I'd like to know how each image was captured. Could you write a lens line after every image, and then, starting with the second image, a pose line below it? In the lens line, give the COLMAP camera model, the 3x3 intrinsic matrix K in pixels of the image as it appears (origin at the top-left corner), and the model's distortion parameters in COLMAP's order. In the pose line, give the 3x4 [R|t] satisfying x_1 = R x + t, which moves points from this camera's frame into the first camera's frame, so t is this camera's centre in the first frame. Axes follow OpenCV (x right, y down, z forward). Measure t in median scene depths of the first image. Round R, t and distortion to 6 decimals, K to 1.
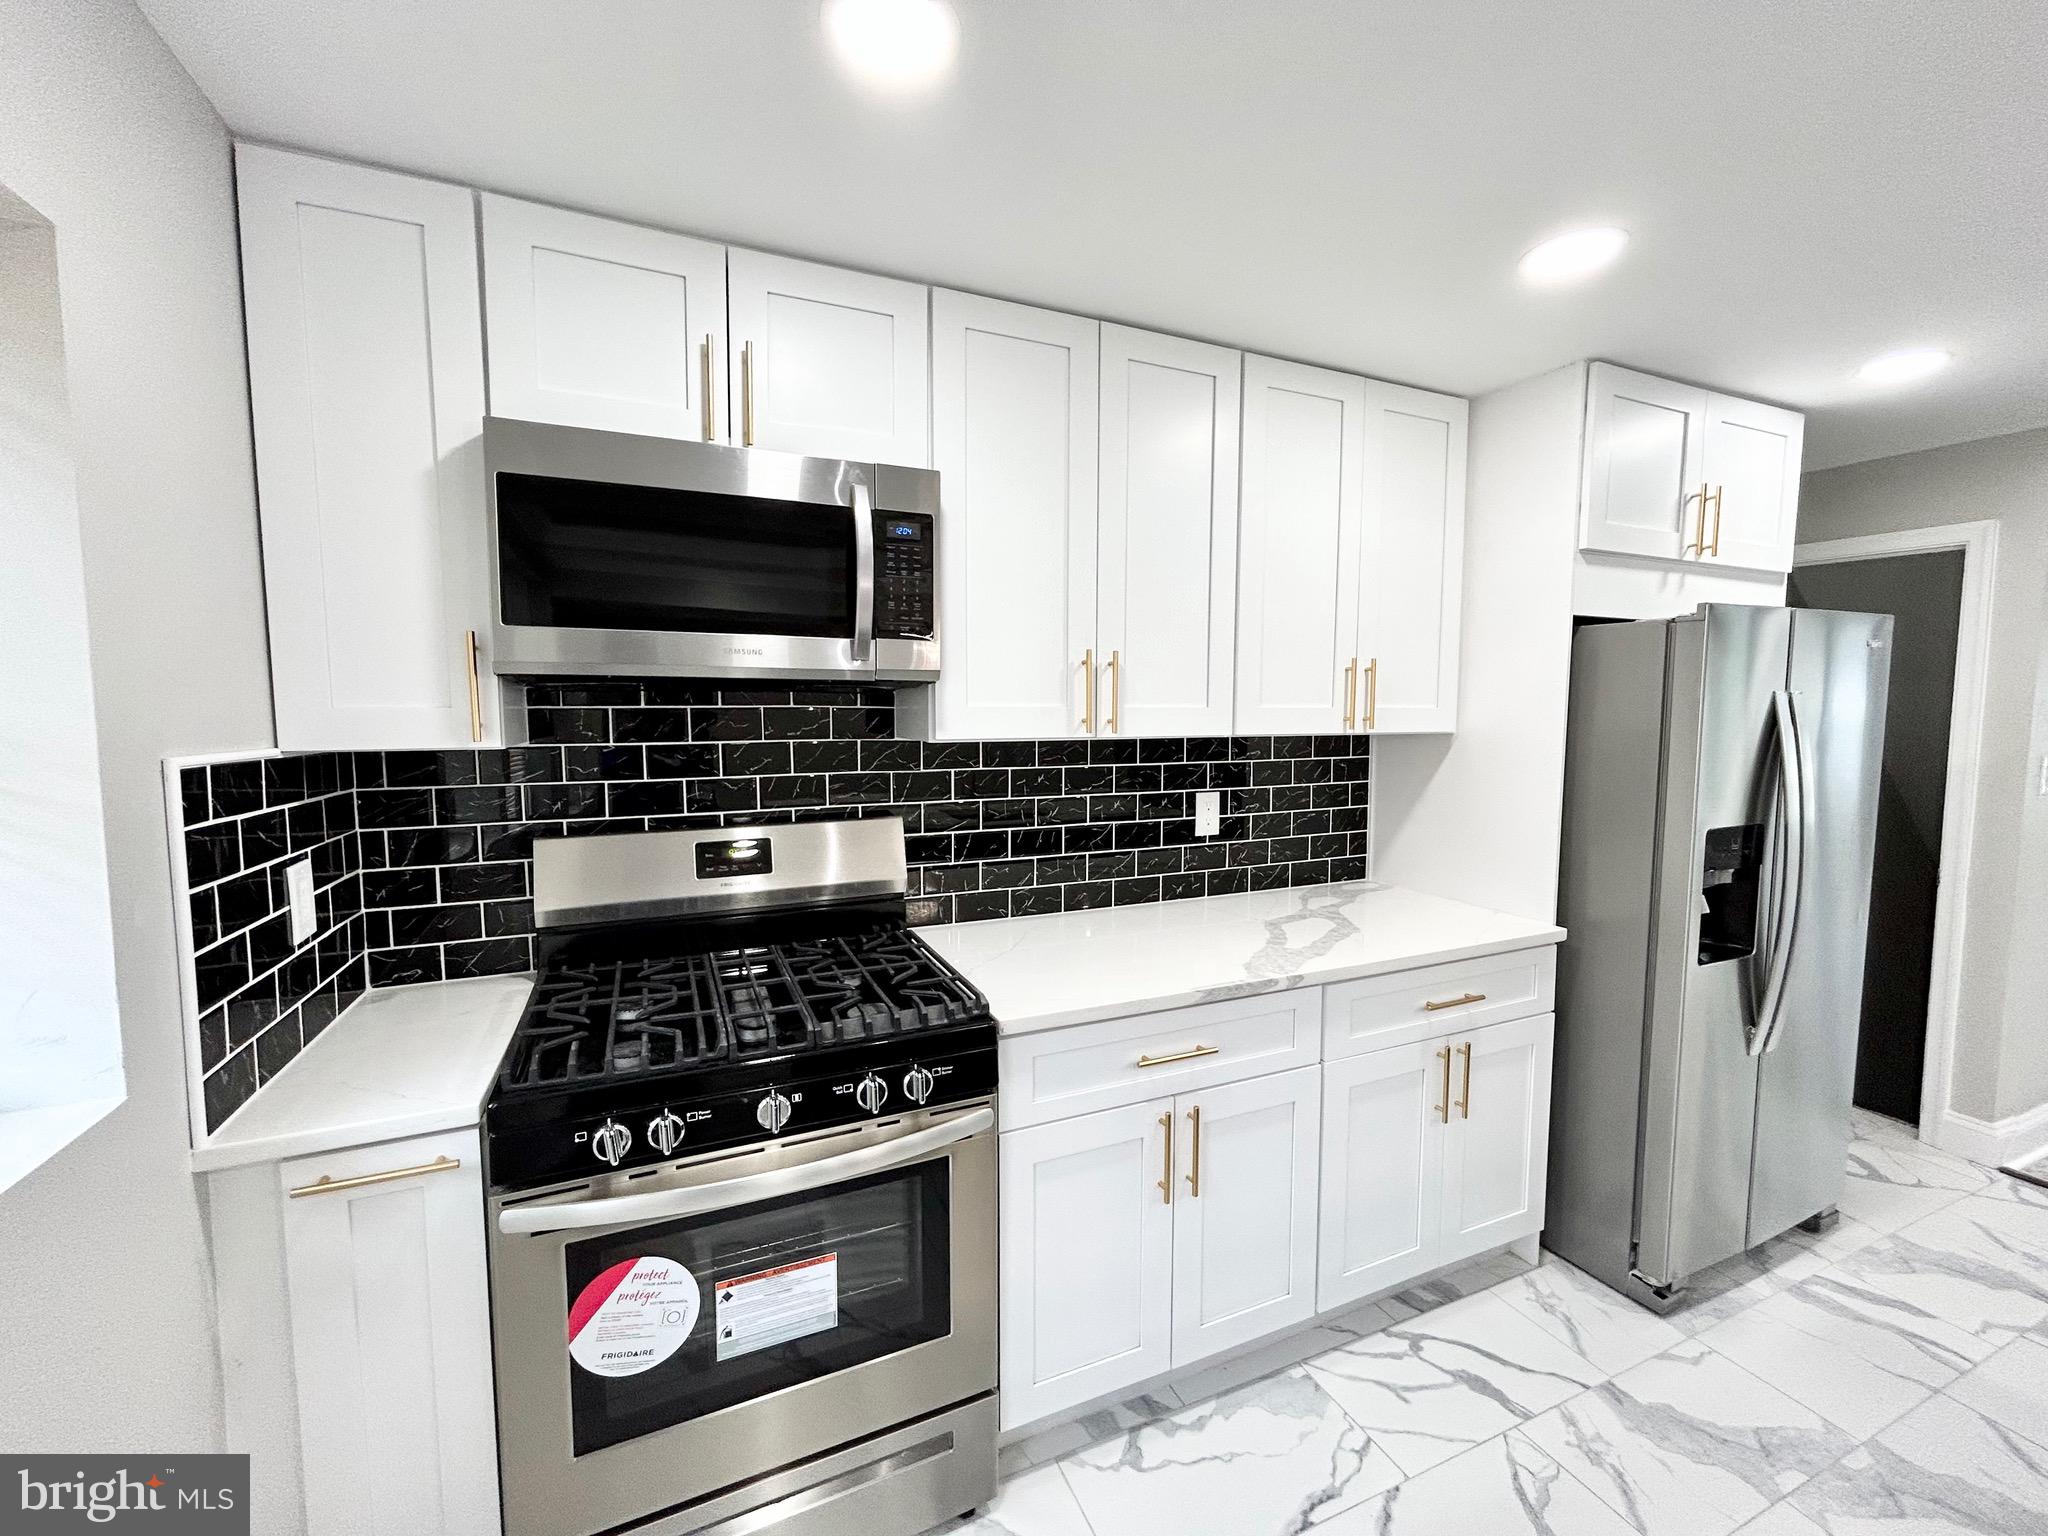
lens RADIAL K [[829.0, 0, 1026.7], [0, 829.0, 769.5], [0, 0, 1]] dist [0.000405, 0.000031]
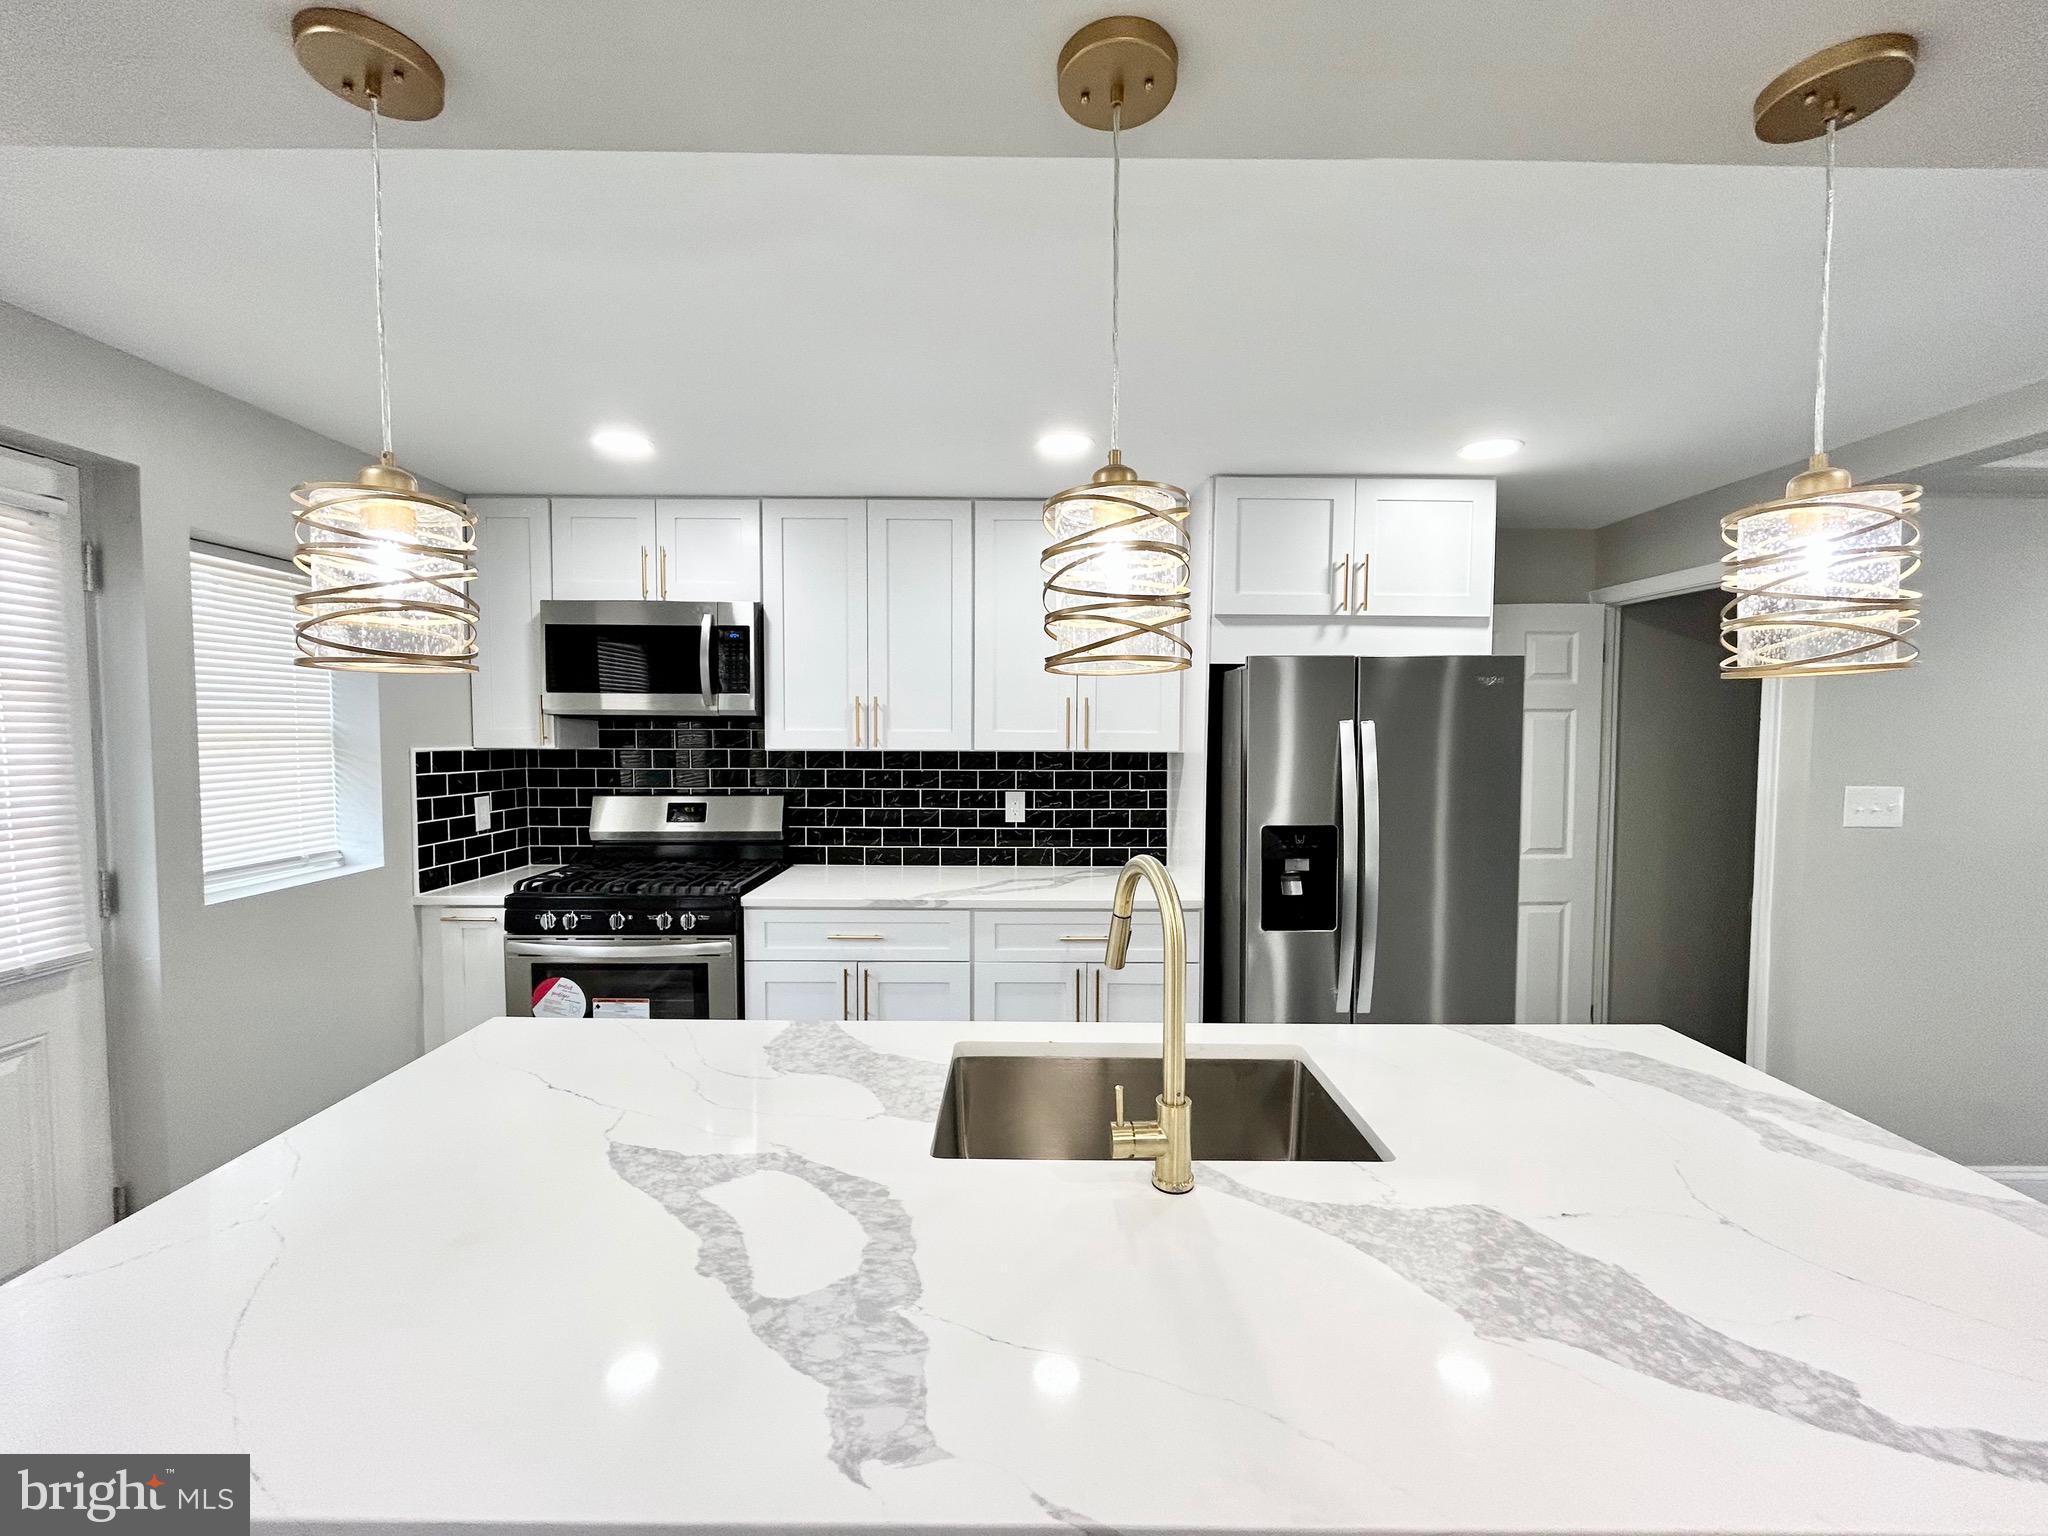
lens RADIAL K [[829.0, 0, 1018.6], [0, 829.0, 767.8], [0, 0, 1]] dist [0.000405, 0.000031]
pose [[0.917293, 0.024330, -0.397470, 1.024506], [-0.034733, 0.999216, -0.018993, 0.018175], [0.396696, 0.031228, 0.917419, -0.382189]]
